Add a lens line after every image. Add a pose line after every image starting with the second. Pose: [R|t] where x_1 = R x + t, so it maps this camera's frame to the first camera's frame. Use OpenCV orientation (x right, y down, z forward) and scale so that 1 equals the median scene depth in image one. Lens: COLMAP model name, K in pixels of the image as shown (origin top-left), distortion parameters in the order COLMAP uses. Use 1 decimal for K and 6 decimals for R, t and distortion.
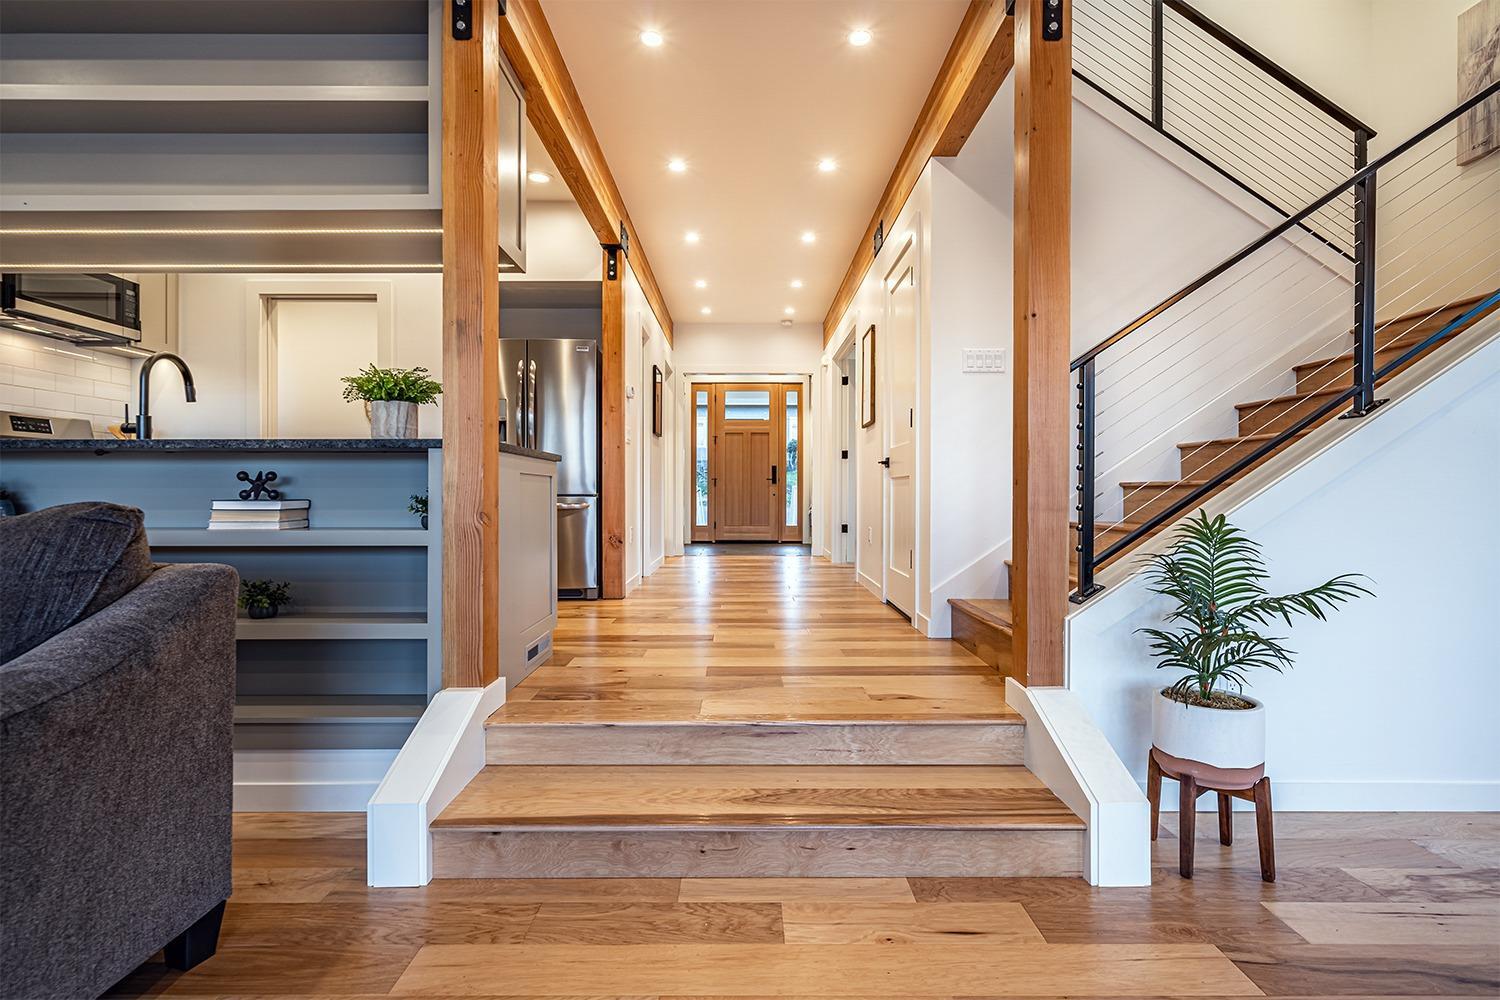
lens RADIAL K [[715.0, 0, 750.6], [0, 715.0, 494.7], [0, 0, 1]] dist [-0.001520, 0.000188]
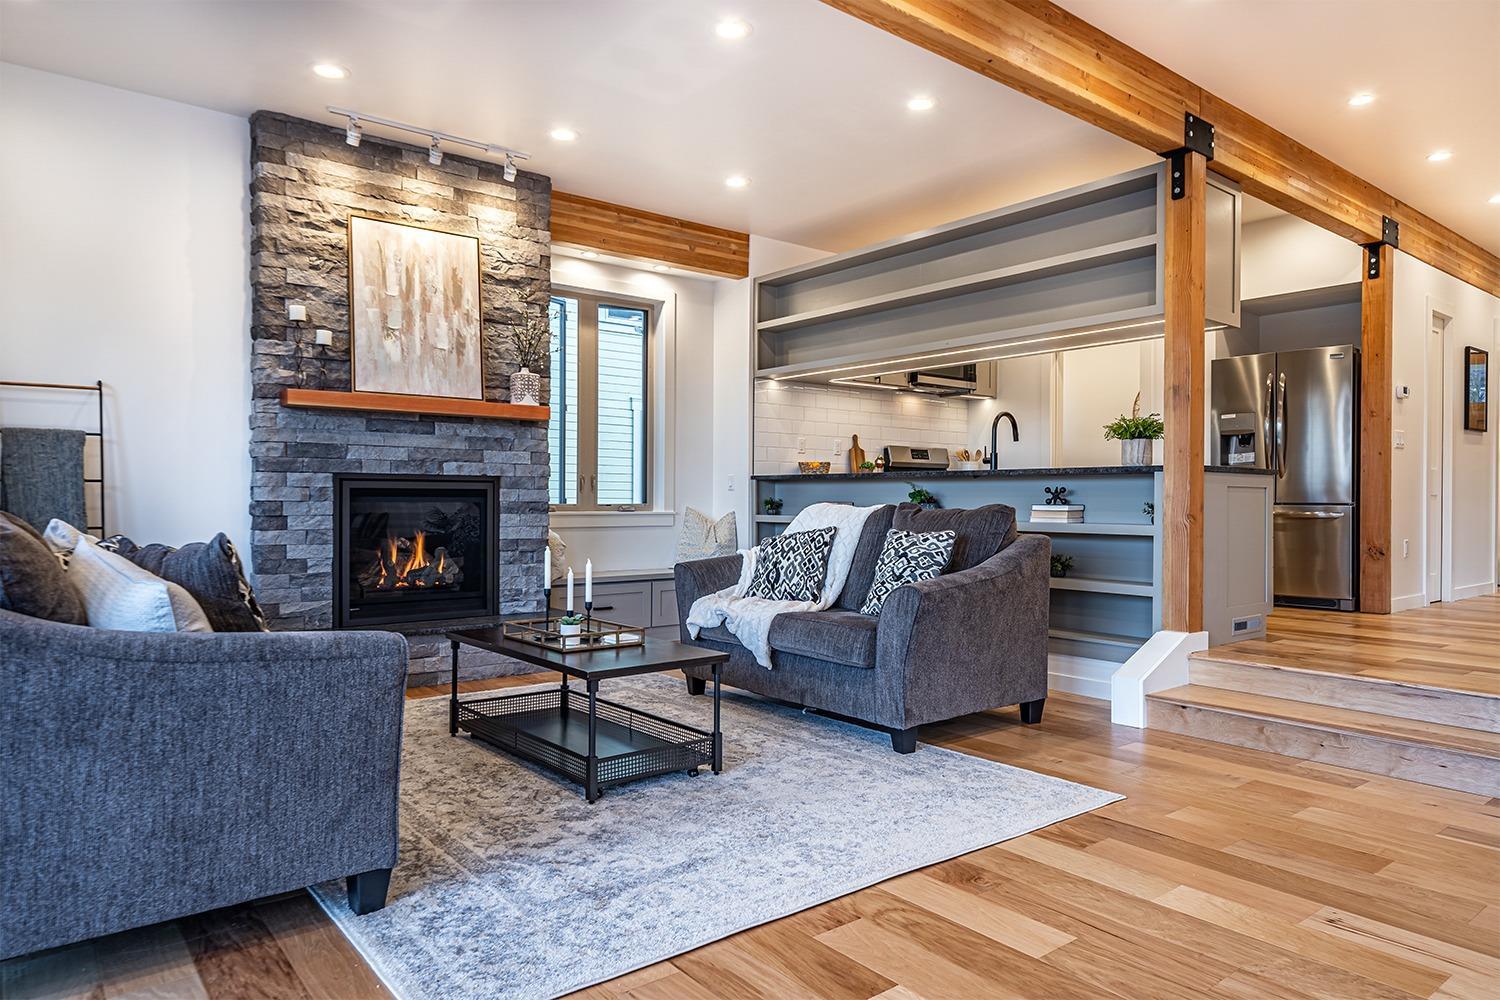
lens RADIAL K [[939.6, 0, 756.5], [0, 939.6, 502.6], [0, 0, 1]] dist [0.004740, 0.001194]
pose [[0.627445, 0.006796, -0.778631, 0.543667], [-0.007060, 0.999970, 0.003039, 0.001287], [0.778629, 0.003590, 0.627474, -0.863308]]
